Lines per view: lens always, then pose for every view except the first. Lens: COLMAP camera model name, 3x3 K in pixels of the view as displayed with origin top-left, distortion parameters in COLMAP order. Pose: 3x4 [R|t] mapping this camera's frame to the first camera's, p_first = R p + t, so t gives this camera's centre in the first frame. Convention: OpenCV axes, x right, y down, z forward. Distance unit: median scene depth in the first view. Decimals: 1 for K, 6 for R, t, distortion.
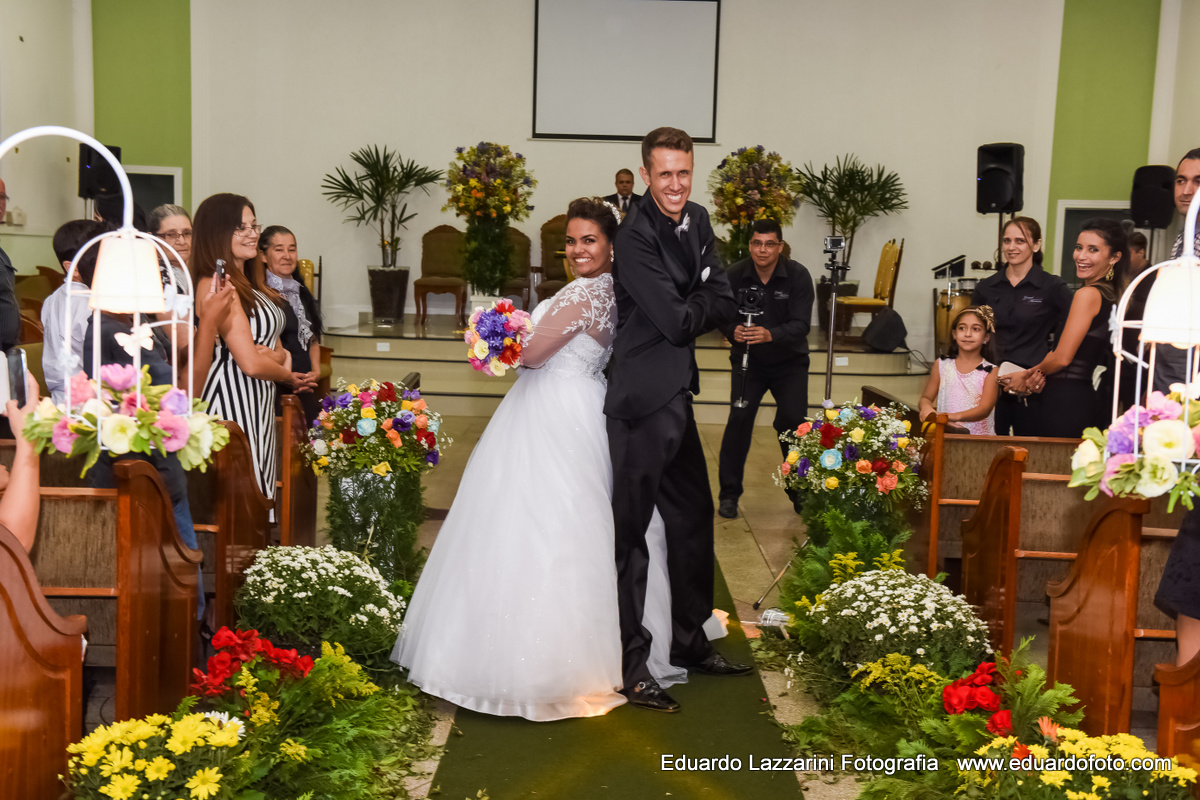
lens RADIAL K [[1469.0, 0, 600.0], [0, 1469.0, 400.0], [0, 0, 1]] dist [0.093719, 0.005973]
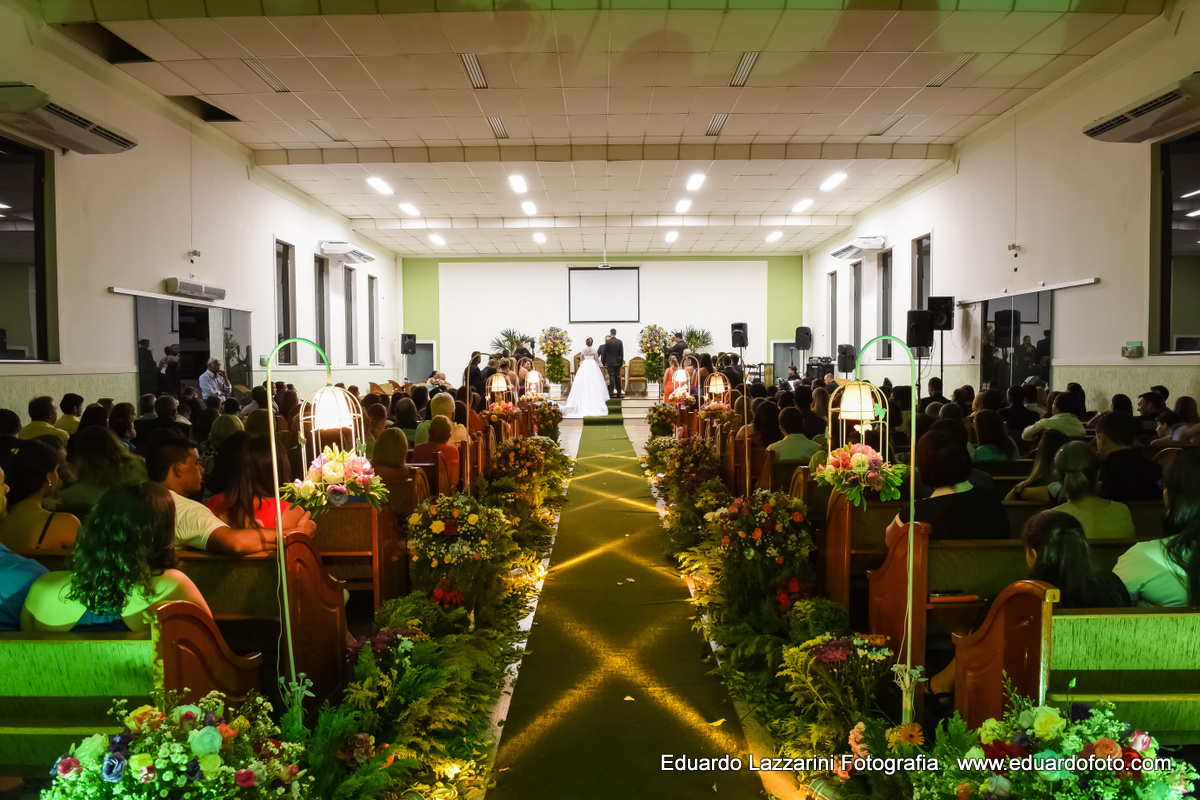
lens RADIAL K [[839.8, 0, 600.0], [0, 839.8, 400.0], [0, 0, 1]] dist [-0.036693, -0.003415]
pose [[0.999244, -0.038485, 0.005473, -0.005659], [0.038727, 0.997761, -0.054524, 0.044505], [-0.003362, 0.054695, 0.998497, -0.521102]]
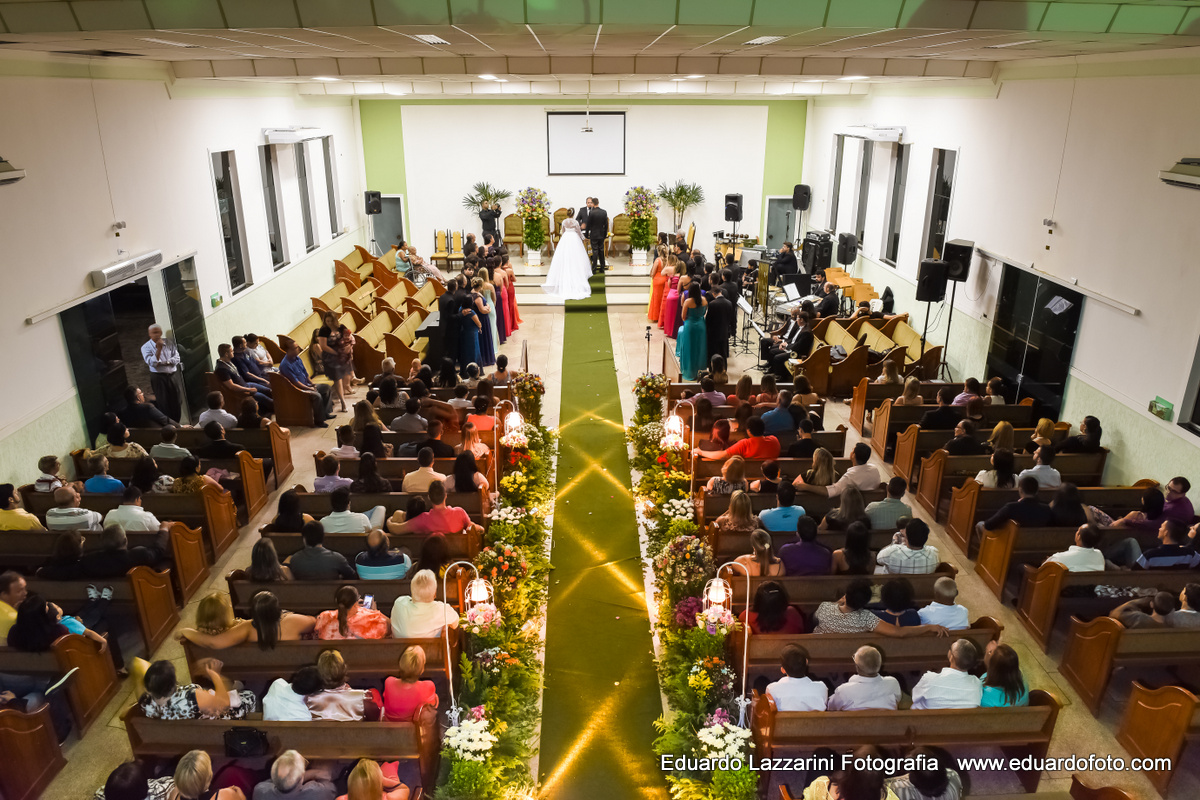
lens RADIAL K [[839.8, 0, 600.0], [0, 839.8, 400.0], [0, 0, 1]] dist [-0.036693, -0.003415]
pose [[0.999020, -0.040464, 0.017934, -0.001341], [0.034469, 0.965469, 0.258228, -0.192438], [-0.027763, -0.257357, 0.965917, -0.442522]]
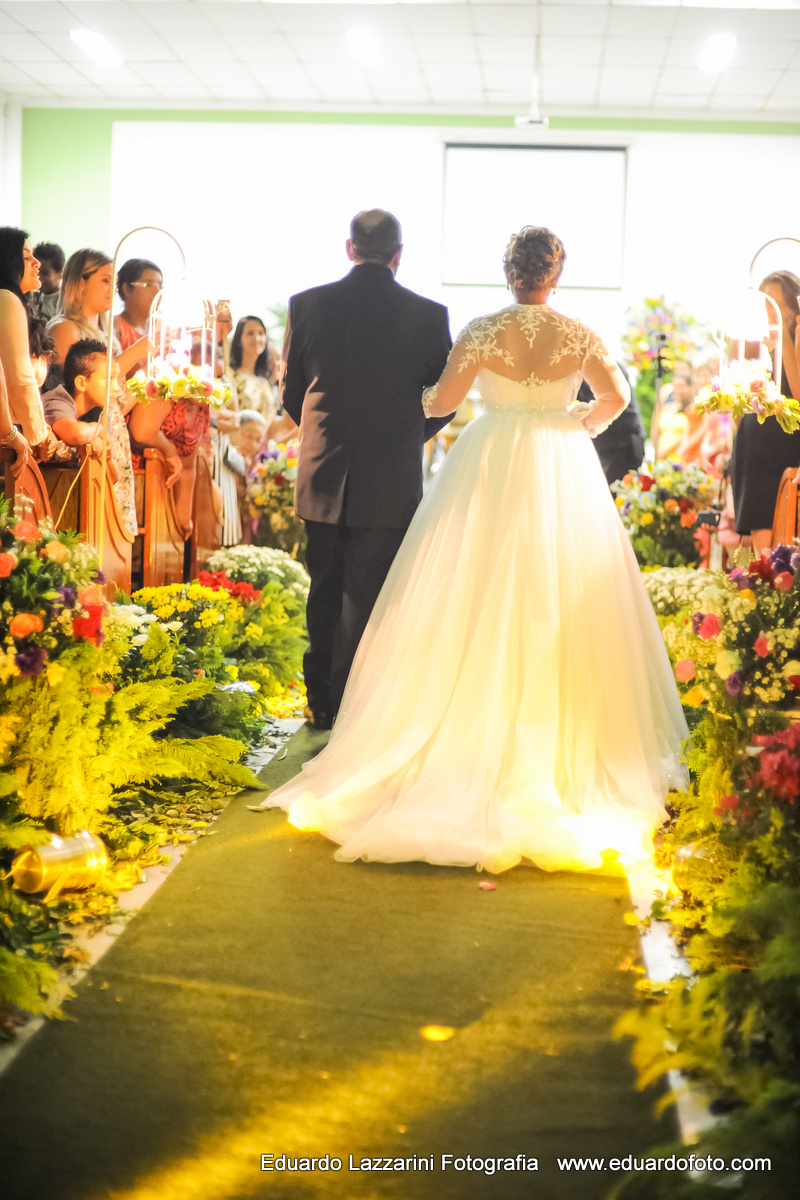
lens RADIAL K [[1747.2, 0, 417.7], [0, 1747.2, 599.8], [0, 0, 1]] dist [-0.098901, -0.001177]
pose [[0.997781, 0.010207, -0.065800, 0.020781], [-0.010942, 0.999882, -0.010815, 0.053353], [0.065682, 0.011511, 0.997774, -0.198834]]
